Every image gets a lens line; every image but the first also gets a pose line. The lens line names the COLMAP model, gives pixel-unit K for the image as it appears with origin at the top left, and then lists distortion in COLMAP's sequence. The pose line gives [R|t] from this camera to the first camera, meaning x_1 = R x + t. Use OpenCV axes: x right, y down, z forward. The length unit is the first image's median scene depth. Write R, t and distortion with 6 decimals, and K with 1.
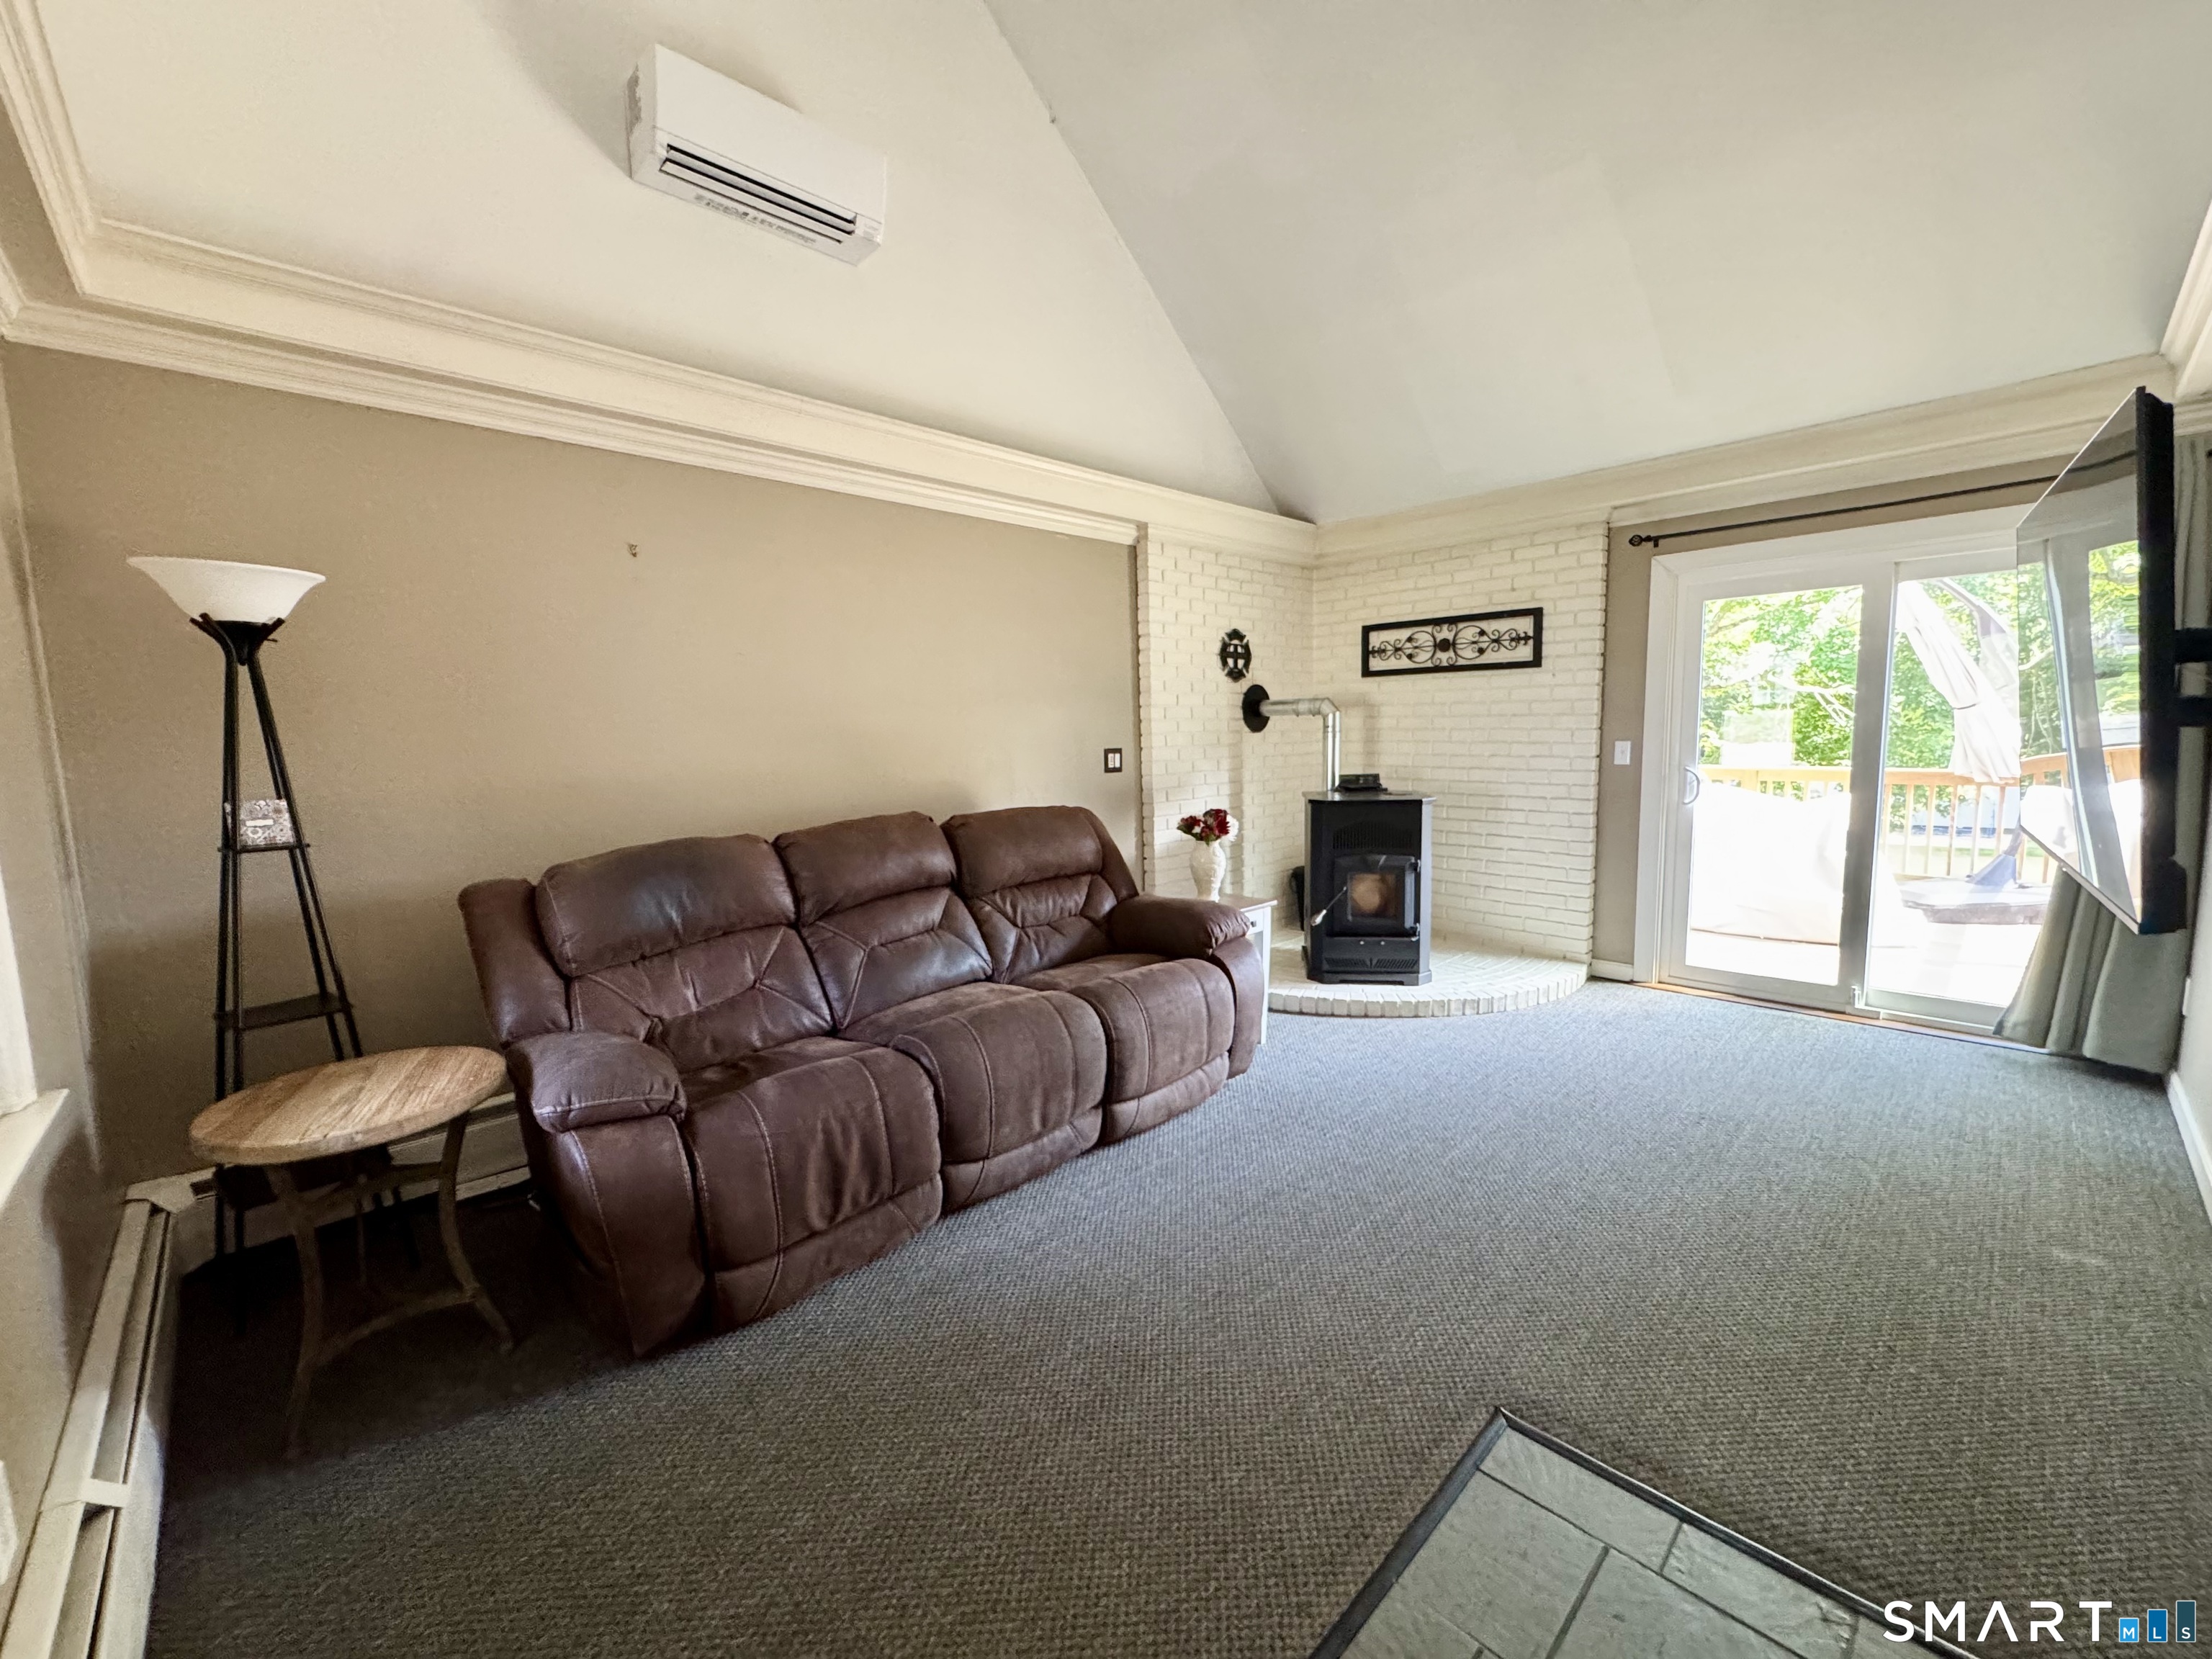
lens RADIAL K [[919.5, 0, 1102.8], [0, 919.5, 829.3], [0, 0, 1]] dist [-0.005554, 0.000359]
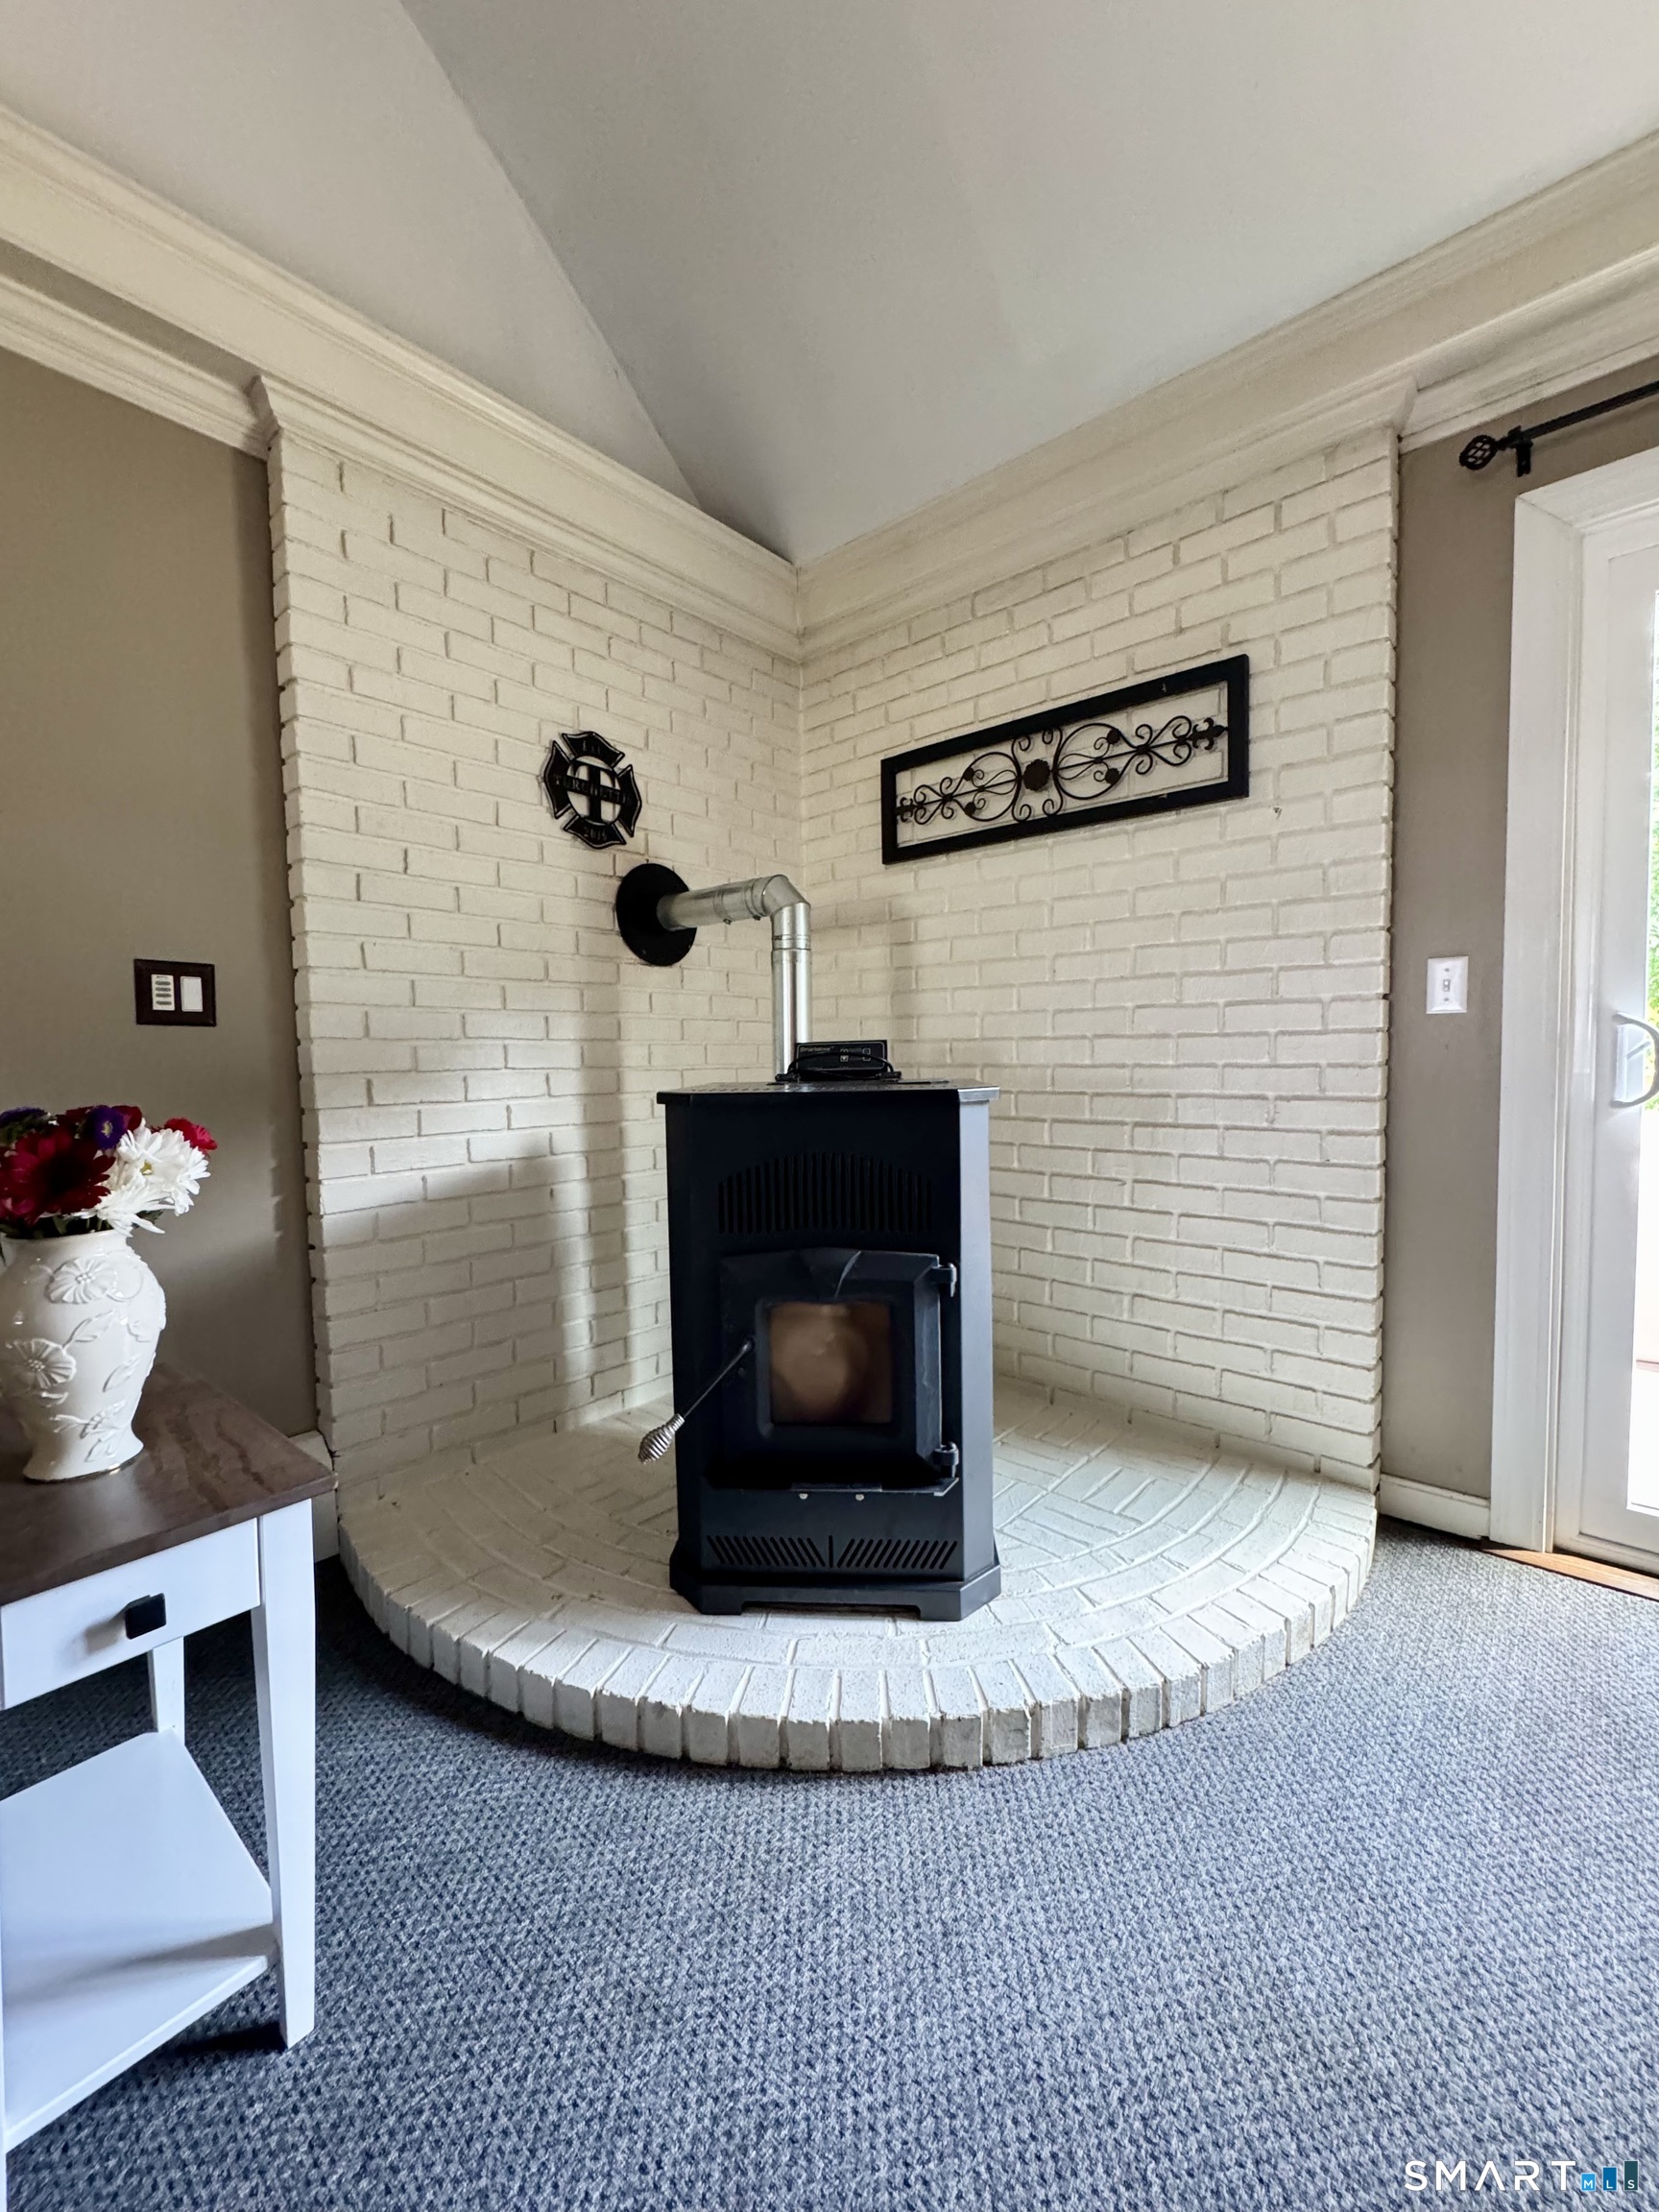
lens RADIAL K [[919.5, 0, 835.0], [0, 919.5, 1106.6], [0, 0, 1]] dist [-0.005554, 0.000359]
pose [[0.995836, 0.001857, 0.091144, 0.235024], [0.003517, 0.998266, -0.058764, -0.005098], [-0.091095, 0.058840, 0.994102, 0.573295]]
